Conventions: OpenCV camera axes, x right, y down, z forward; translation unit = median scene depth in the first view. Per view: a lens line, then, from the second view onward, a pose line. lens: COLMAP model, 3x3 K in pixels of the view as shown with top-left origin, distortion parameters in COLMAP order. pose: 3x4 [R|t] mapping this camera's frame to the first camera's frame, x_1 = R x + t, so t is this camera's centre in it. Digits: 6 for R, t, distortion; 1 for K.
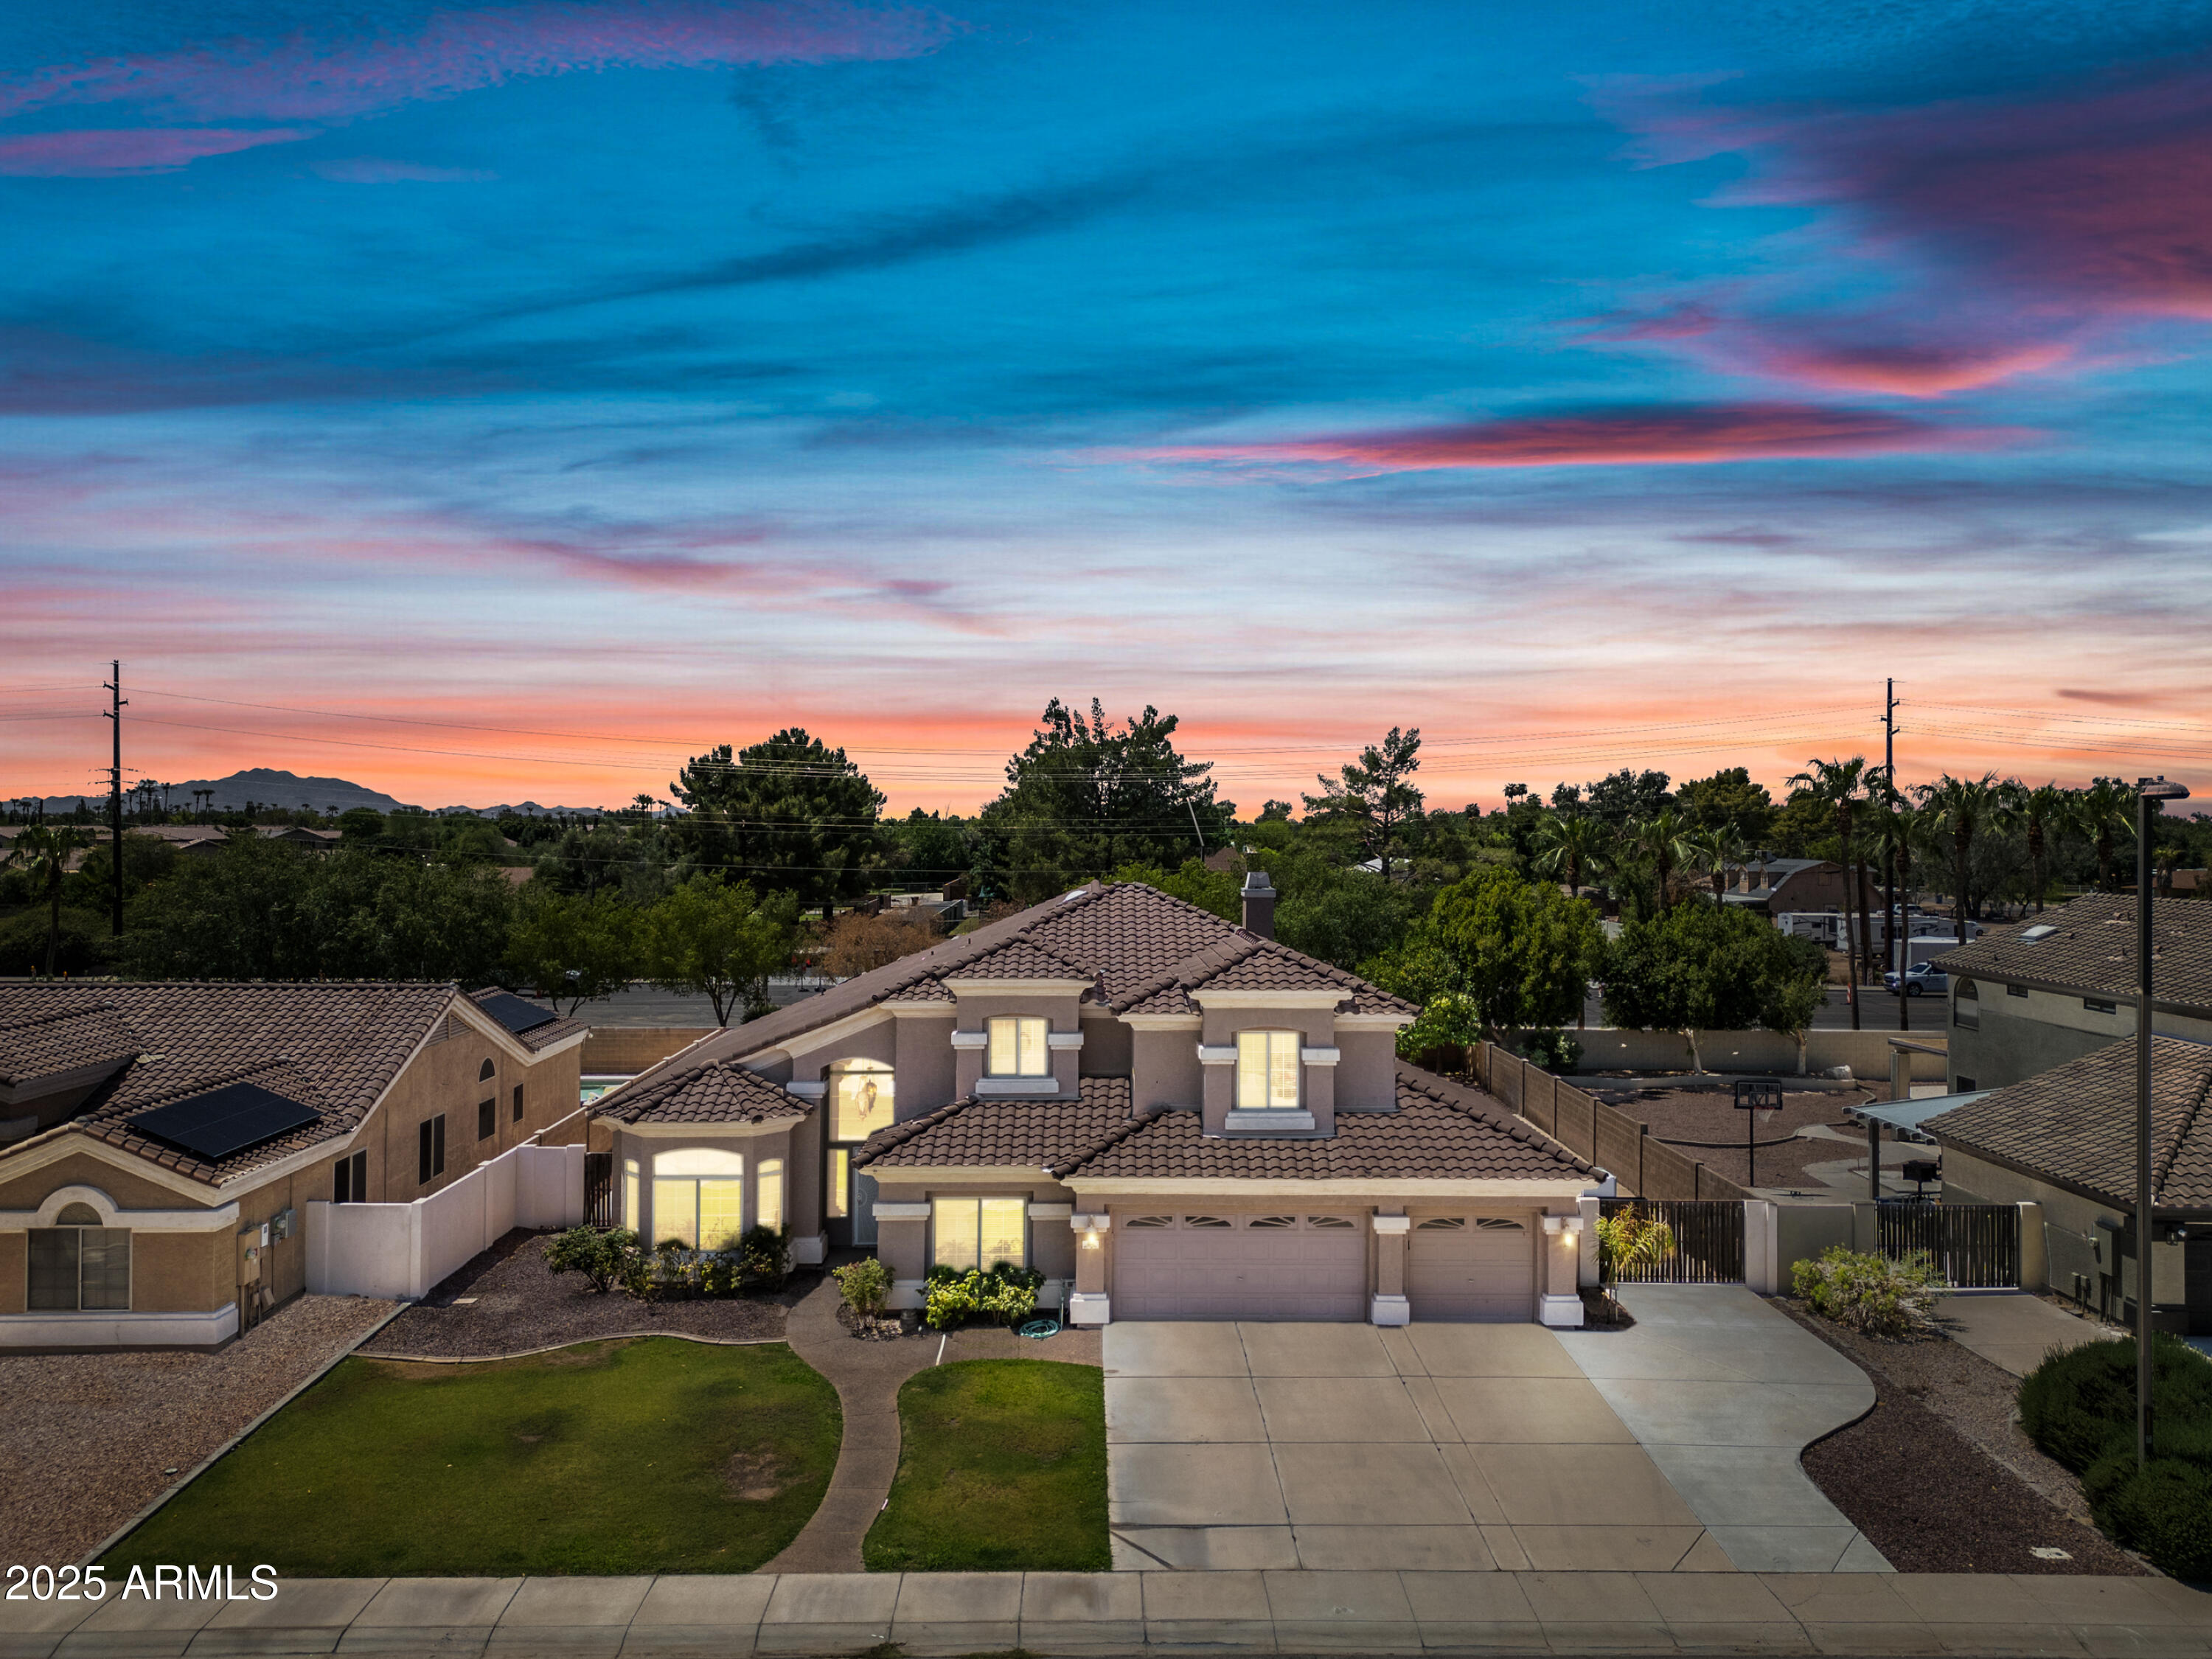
lens RADIAL K [[1557.2, 0, 1109.4], [0, 1557.2, 831.3], [0, 0, 1]] dist [0.051150, -0.039229]
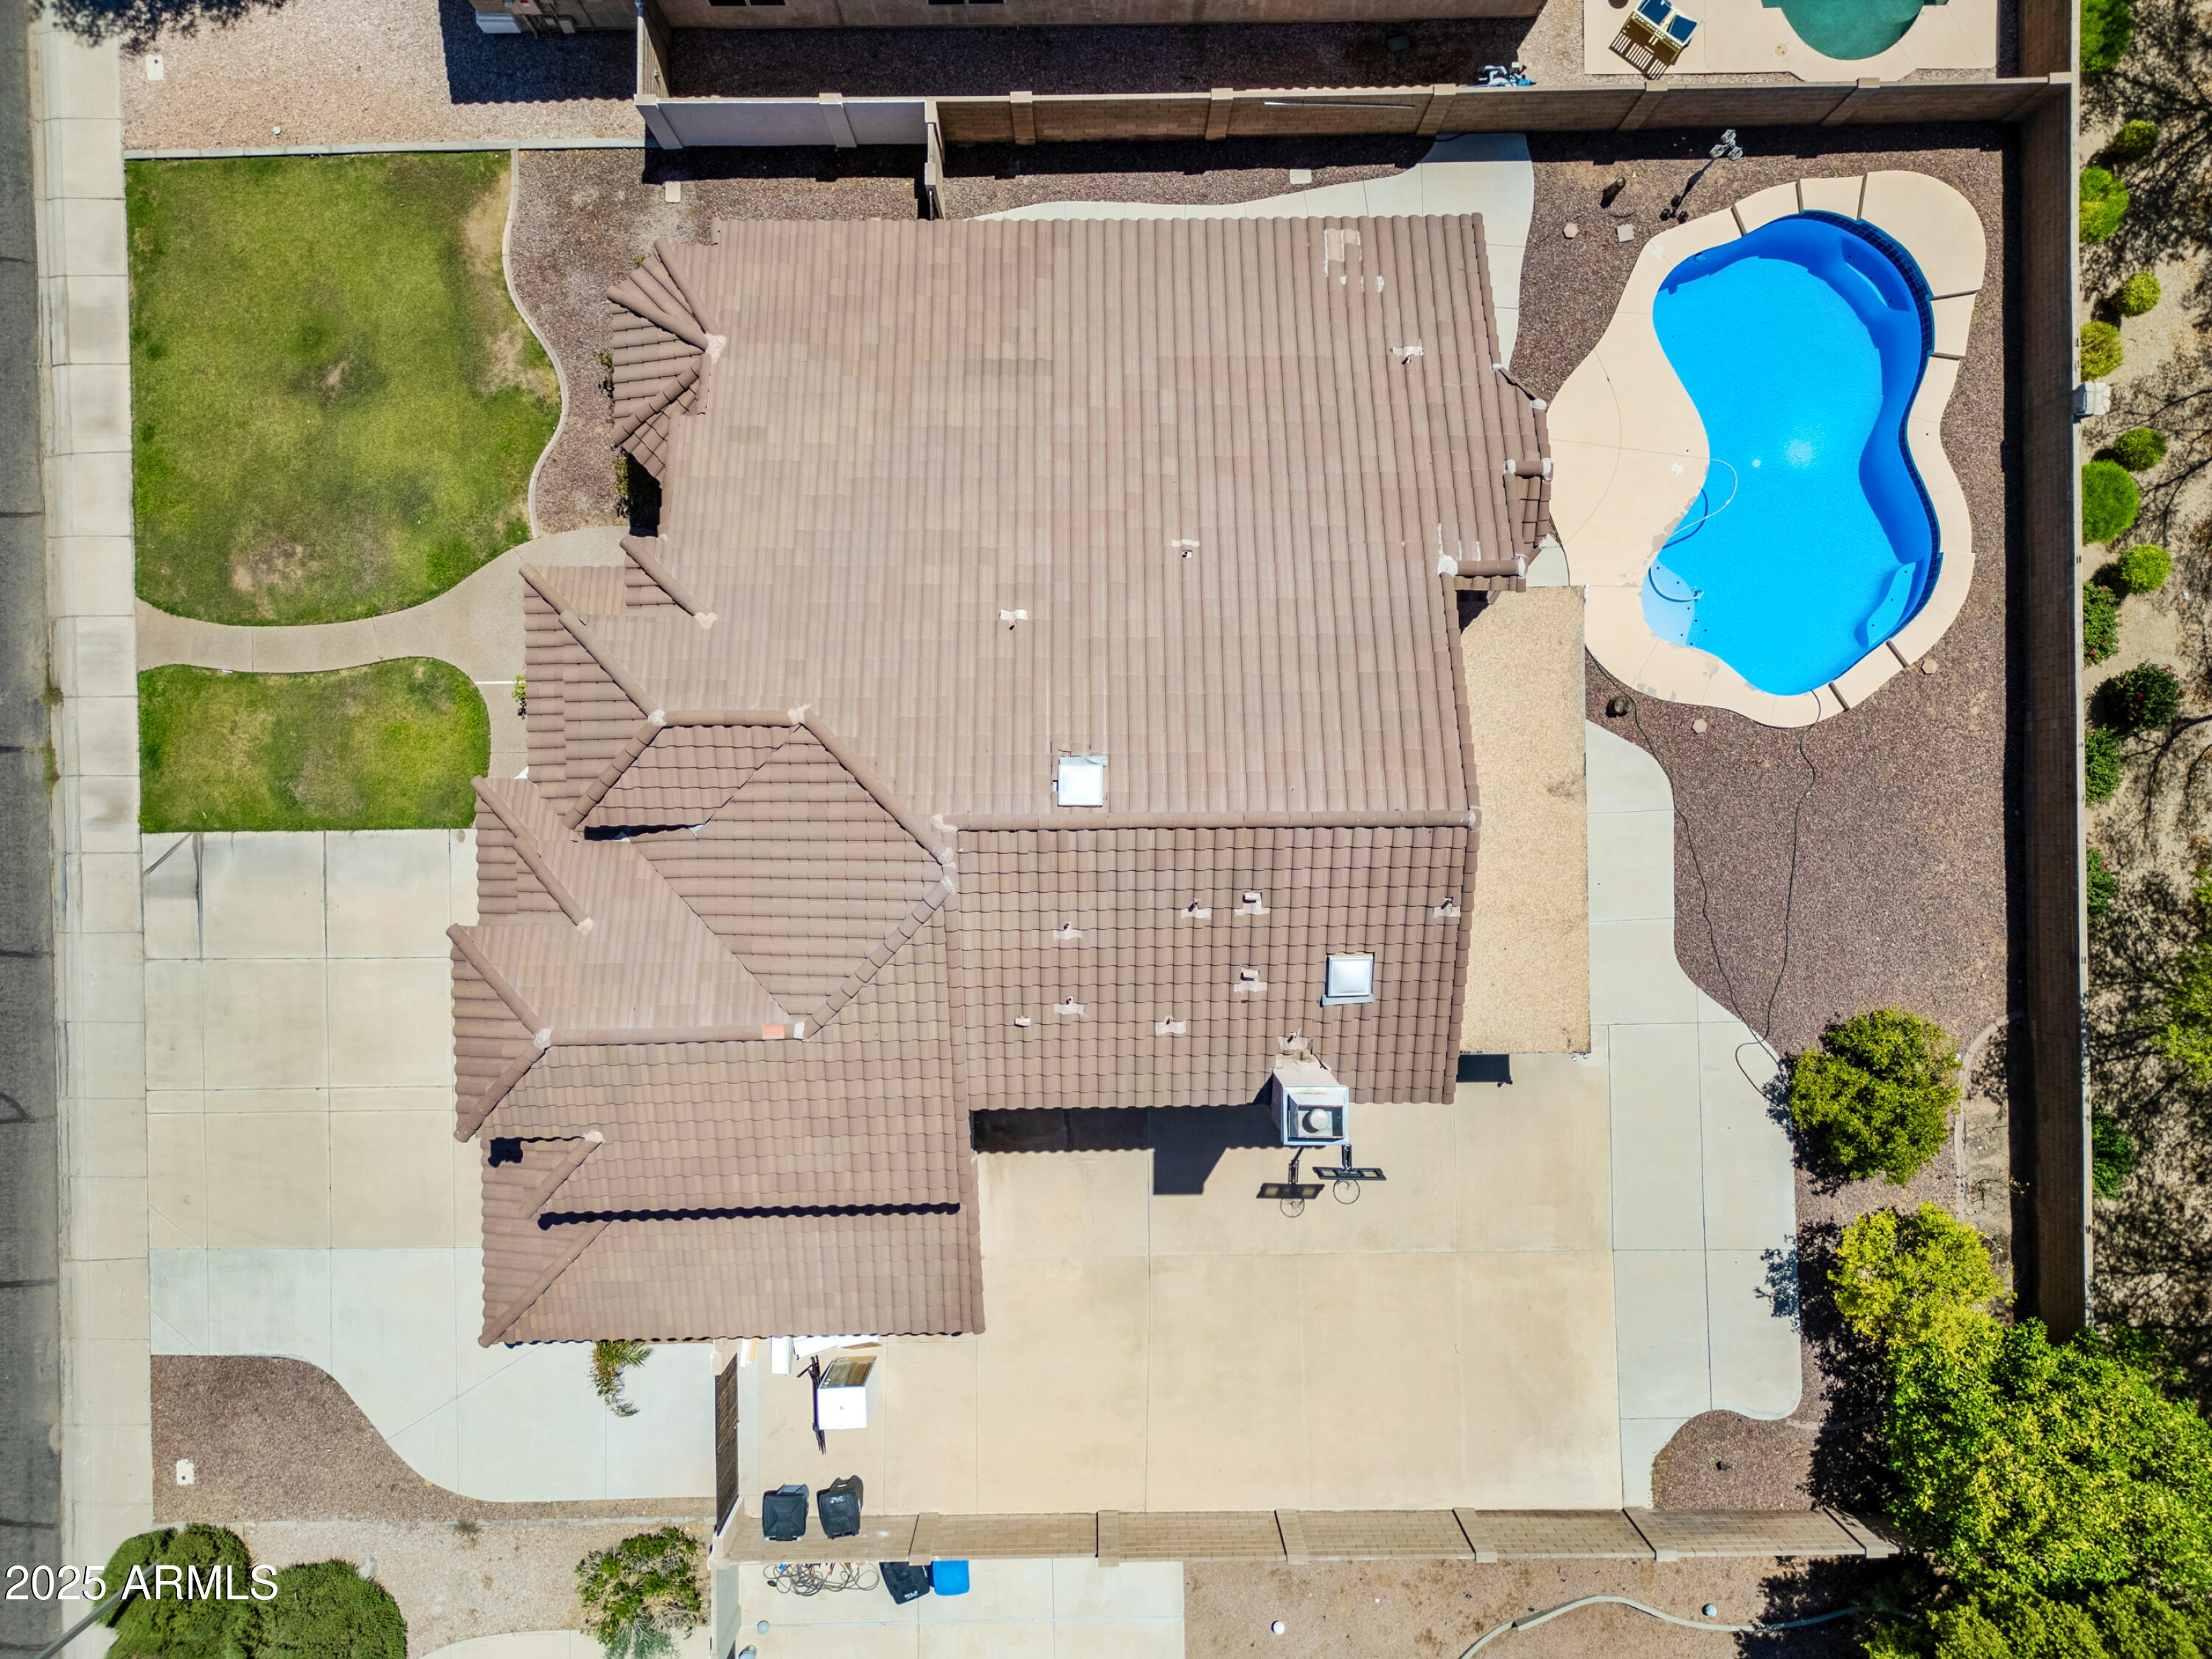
lens RADIAL K [[1557.2, 0, 1106.9], [0, 1557.2, 840.7], [0, 0, 1]] dist [0.051150, -0.039229]
pose [[-0.007999, 0.999959, 0.004321, -0.004208], [-0.011044, -0.004410, 0.999929, -0.753269], [0.999907, 0.007950, 0.011079, 1.356072]]
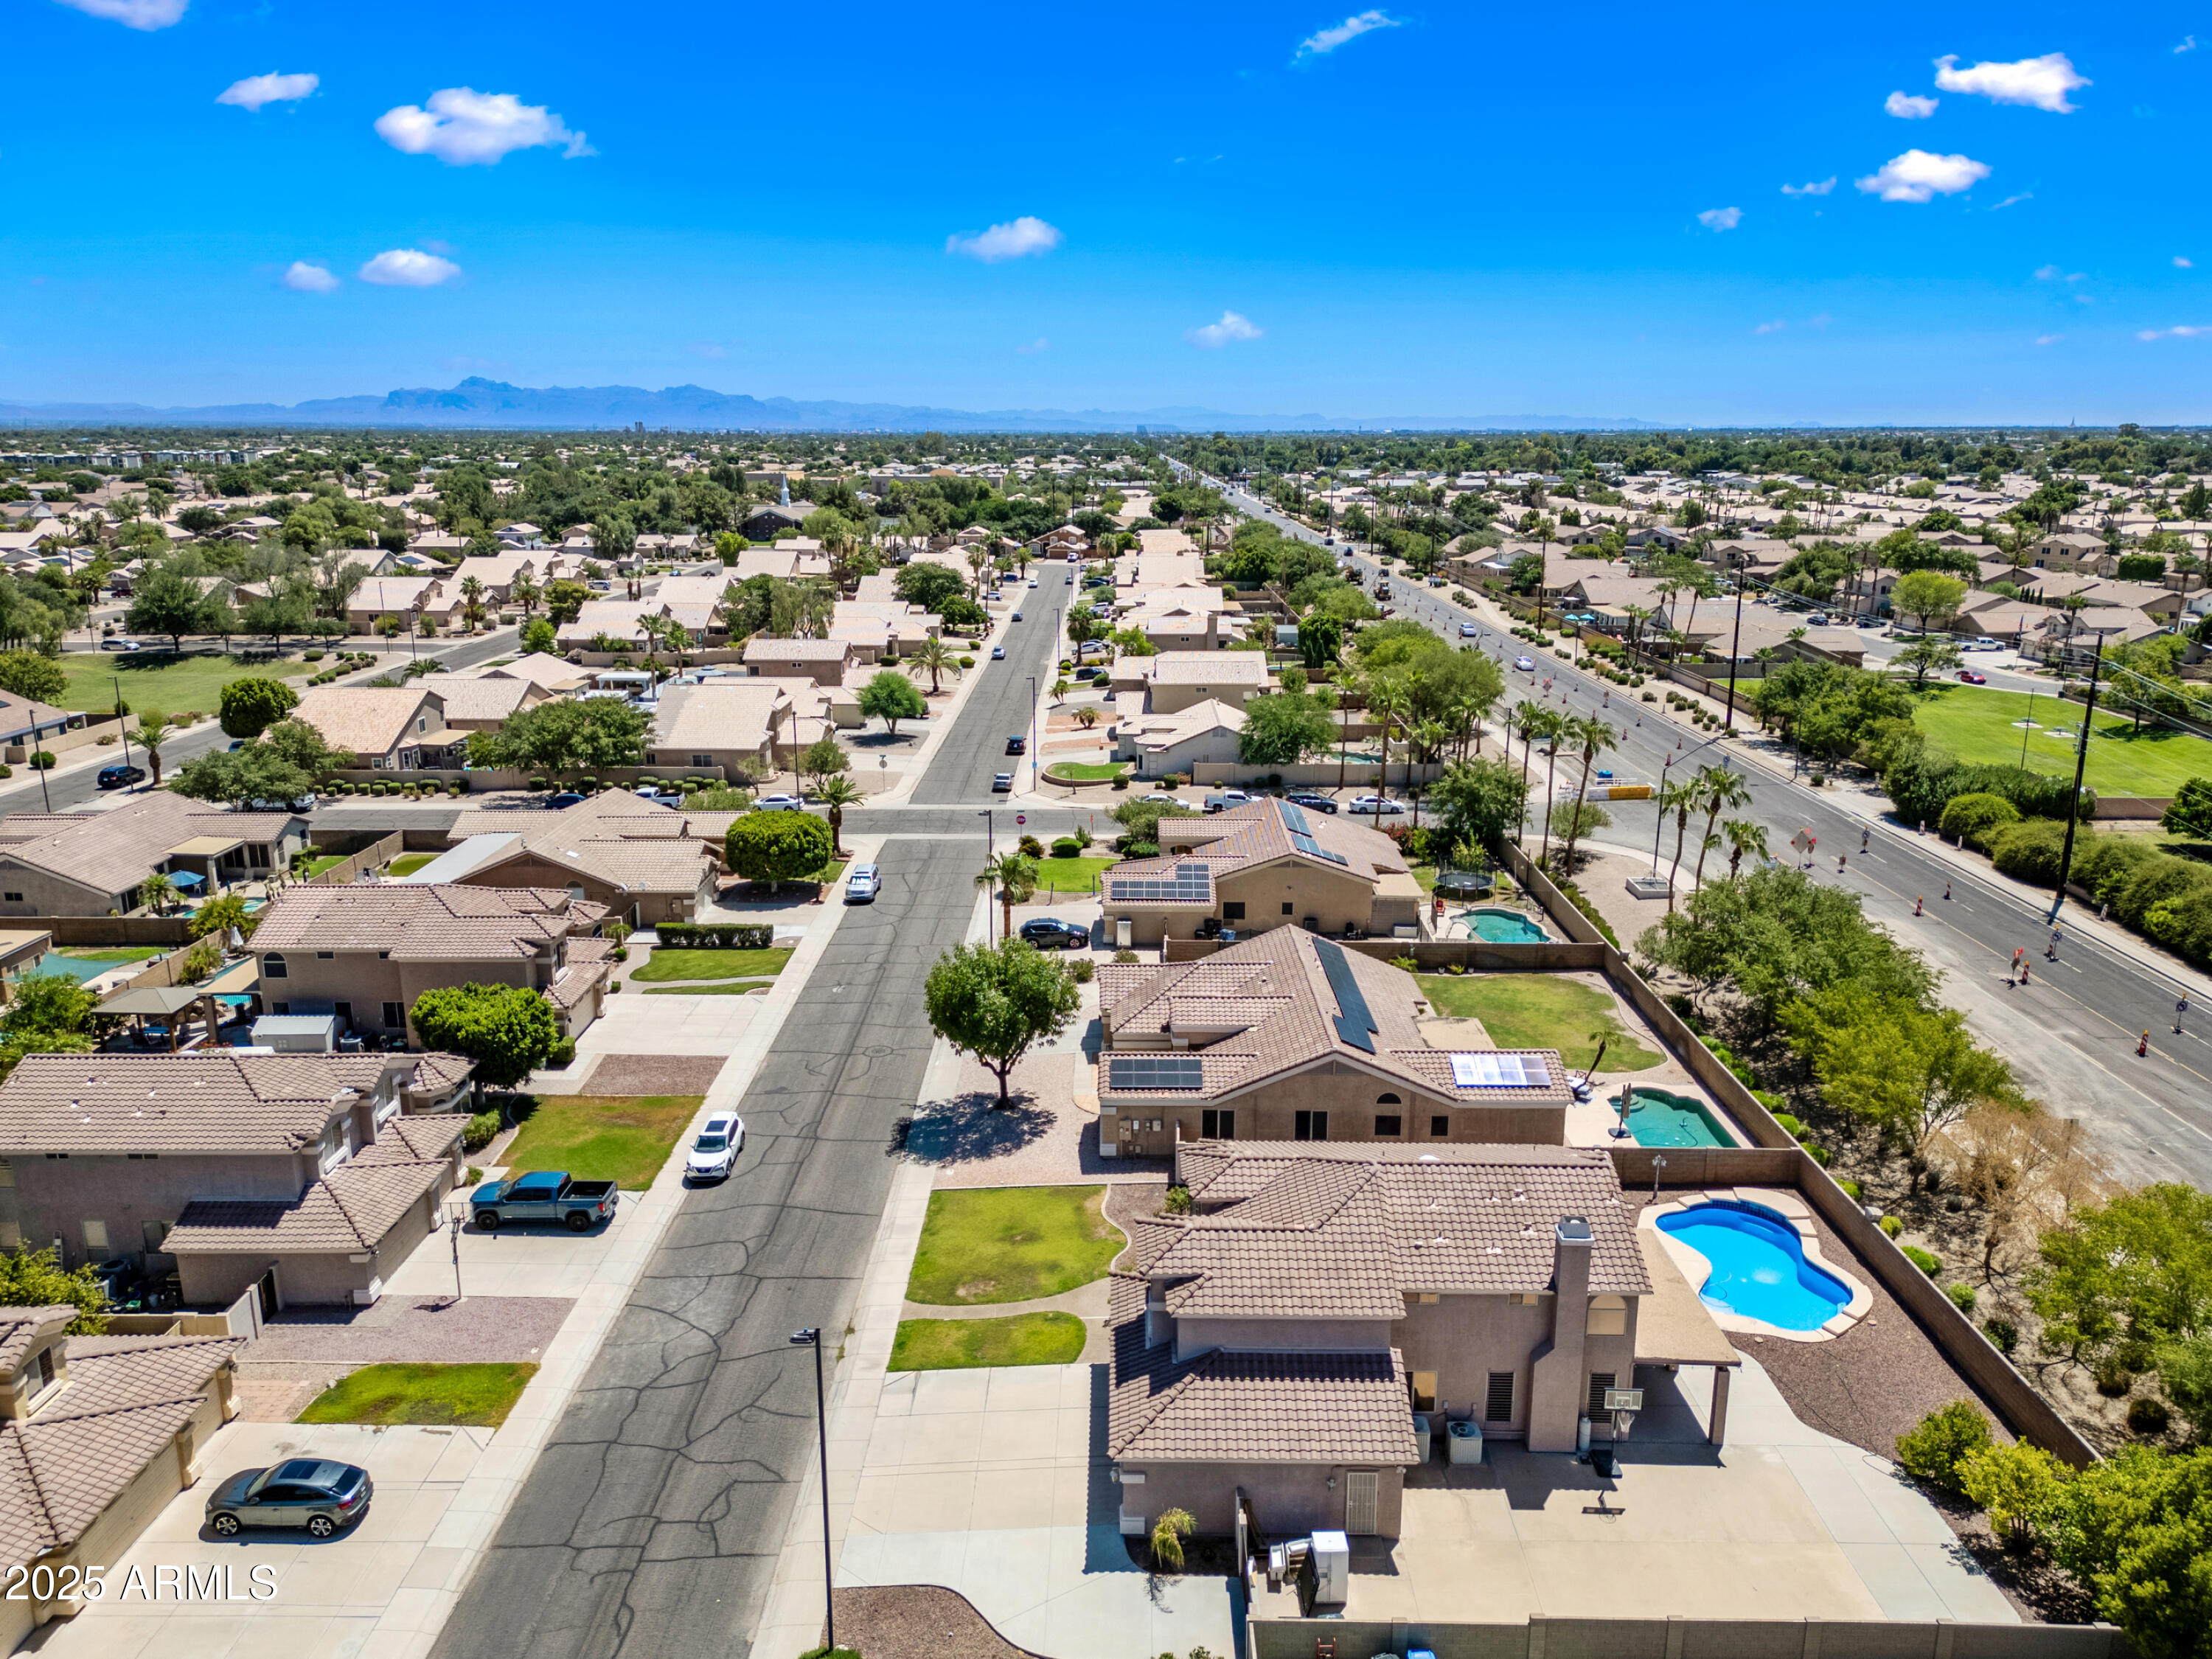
lens RADIAL K [[1557.2, 0, 1115.4], [0, 1557.2, 833.9], [0, 0, 1]] dist [0.051150, -0.039229]
pose [[-0.023629, 0.247864, -0.968507, 1.662193], [-0.000911, 0.968771, 0.247954, -0.764030], [0.999720, 0.006741, -0.022665, 1.022284]]
